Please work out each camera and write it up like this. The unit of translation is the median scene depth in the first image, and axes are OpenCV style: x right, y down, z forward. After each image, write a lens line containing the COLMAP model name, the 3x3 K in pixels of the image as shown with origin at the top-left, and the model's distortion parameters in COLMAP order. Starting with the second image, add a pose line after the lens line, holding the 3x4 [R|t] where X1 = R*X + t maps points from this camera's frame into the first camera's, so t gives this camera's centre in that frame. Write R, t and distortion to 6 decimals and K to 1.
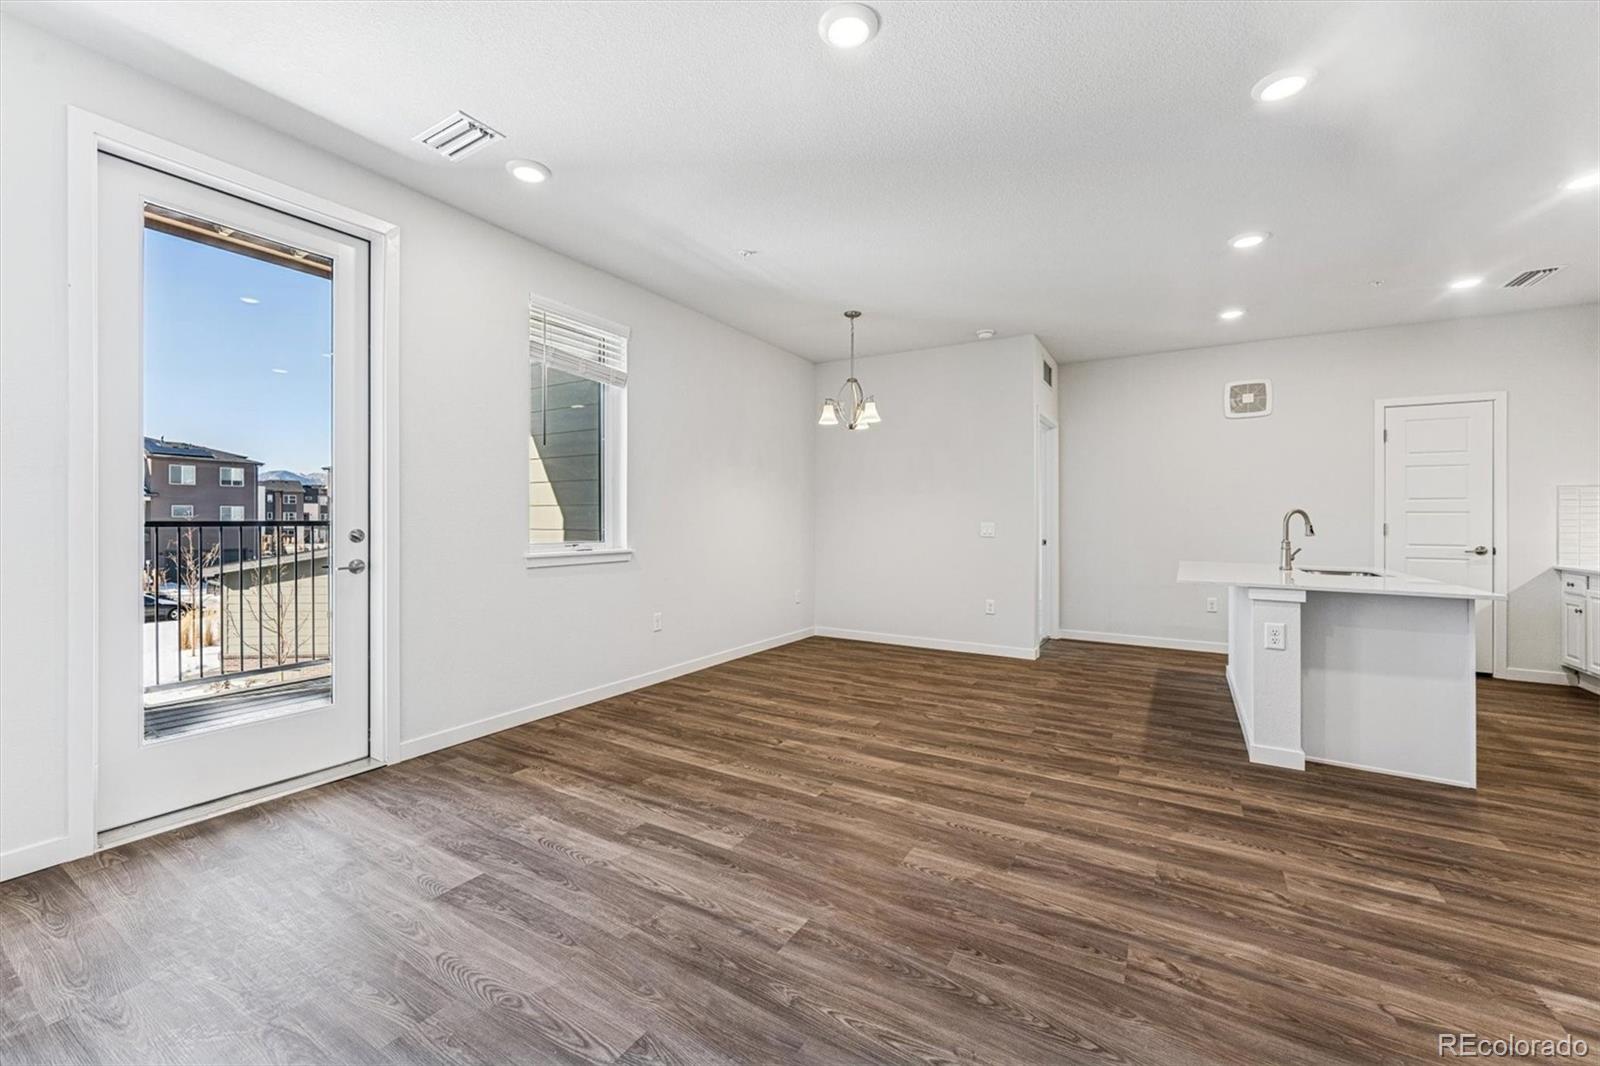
lens RADIAL K [[652.7, 0, 784.2], [0, 652.7, 524.3], [0, 0, 1]] dist [-0.003047, 0.004755]
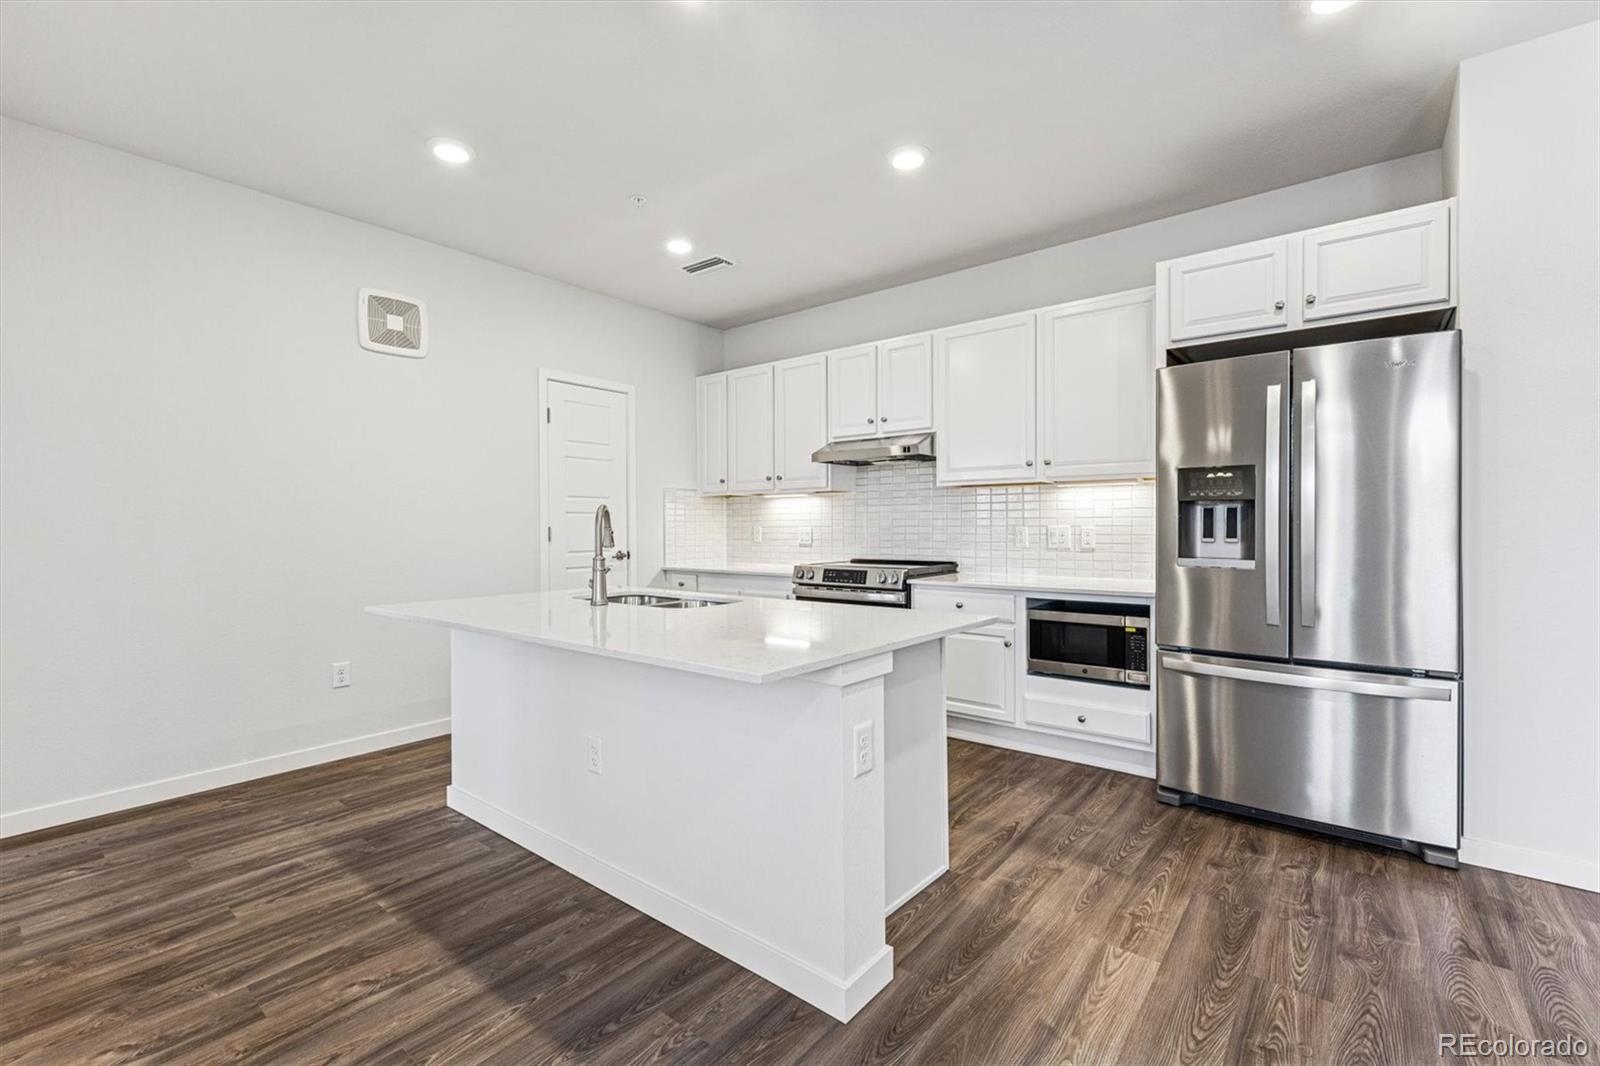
lens RADIAL K [[694.6, 0, 802.0], [0, 694.6, 528.1], [0, 0, 1]] dist [0.024106, 0.000041]
pose [[0.124056, -0.015883, 0.992148, 0.133647], [0.013953, 0.999801, 0.014261, -0.008831], [-0.992177, 0.012074, 0.124253, 0.656253]]
